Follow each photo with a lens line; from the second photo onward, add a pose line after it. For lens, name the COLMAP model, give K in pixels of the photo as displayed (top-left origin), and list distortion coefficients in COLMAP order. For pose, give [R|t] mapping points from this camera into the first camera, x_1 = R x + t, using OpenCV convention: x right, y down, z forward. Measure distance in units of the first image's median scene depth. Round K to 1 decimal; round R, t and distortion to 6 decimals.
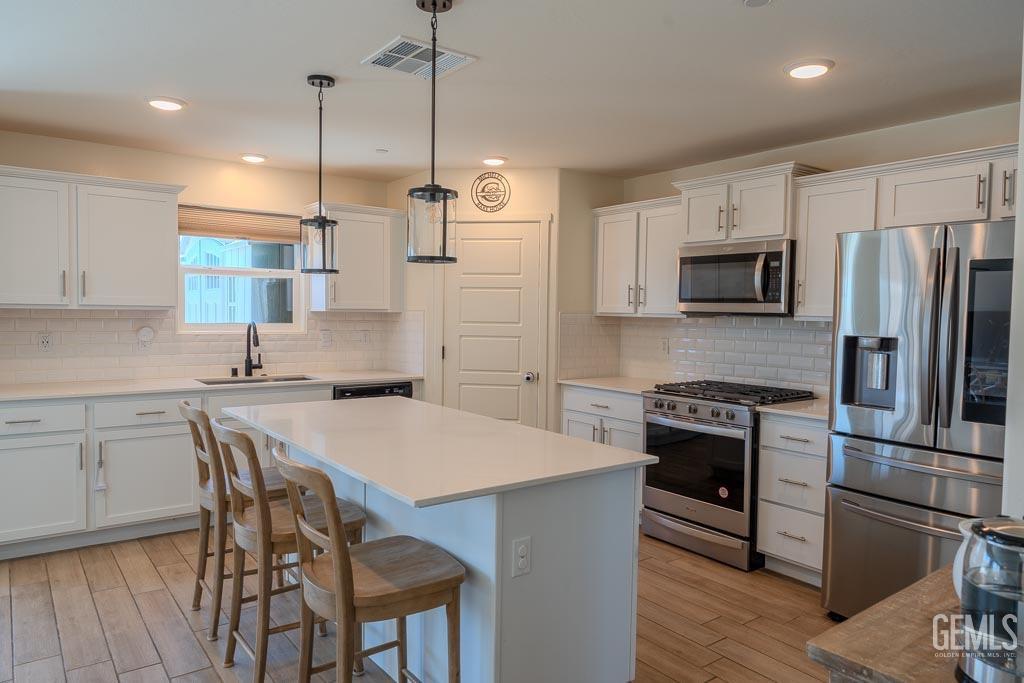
lens RADIAL K [[677.2, 0, 512.0], [0, 677.2, 341.5], [0, 0, 1]] dist [-0.038635, 0.051968]
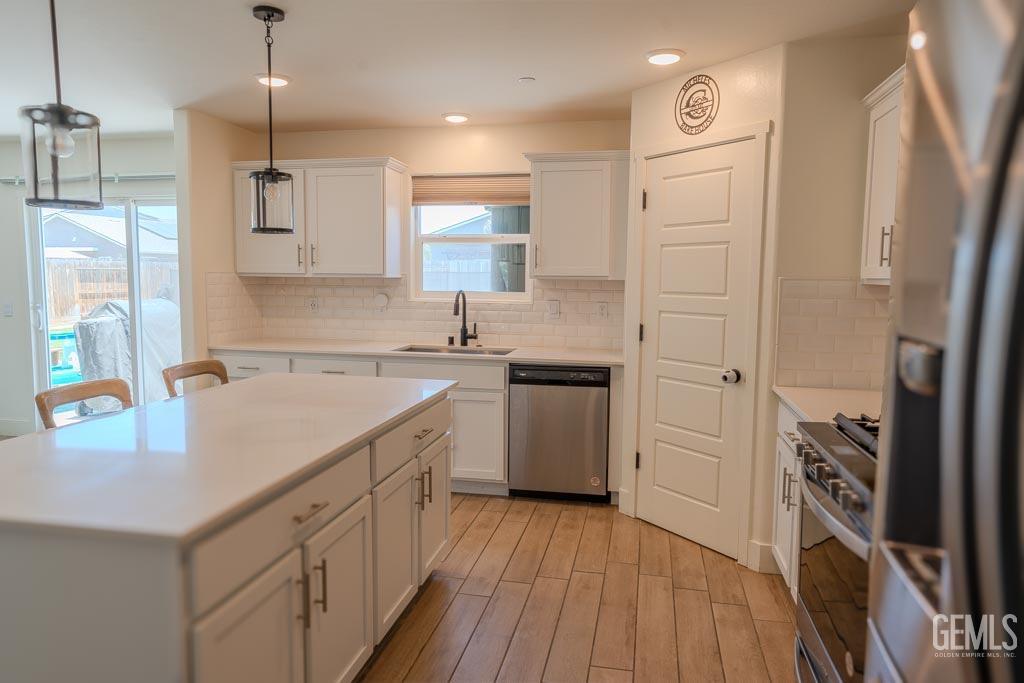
lens RADIAL K [[677.2, 0, 512.0], [0, 677.2, 341.5], [0, 0, 1]] dist [-0.038635, 0.051968]
pose [[0.652692, 0.063333, -0.754971, 0.384750], [-0.034497, 0.997951, 0.053892, -0.009889], [0.756837, -0.009131, 0.653539, 0.407498]]
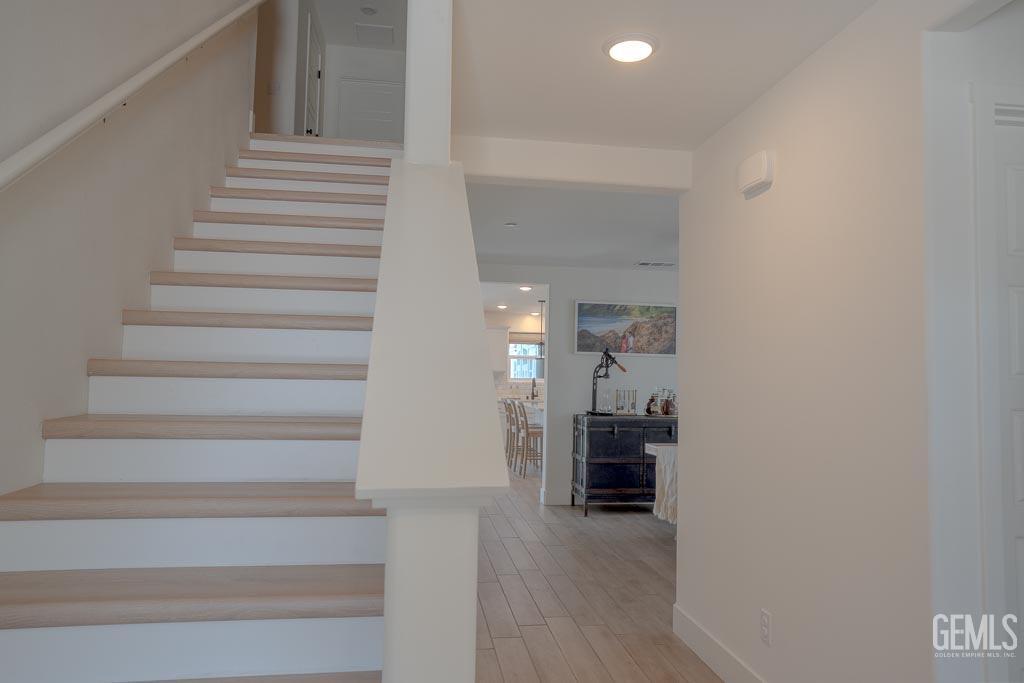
lens RADIAL K [[677.2, 0, 512.0], [0, 677.2, 341.5], [0, 0, 1]] dist [-0.038635, 0.051968]
pose [[0.875309, -0.022453, -0.483042, 0.737506], [-0.028517, 0.994786, -0.097915, 0.083294], [0.482722, 0.099480, 0.870105, -1.204174]]
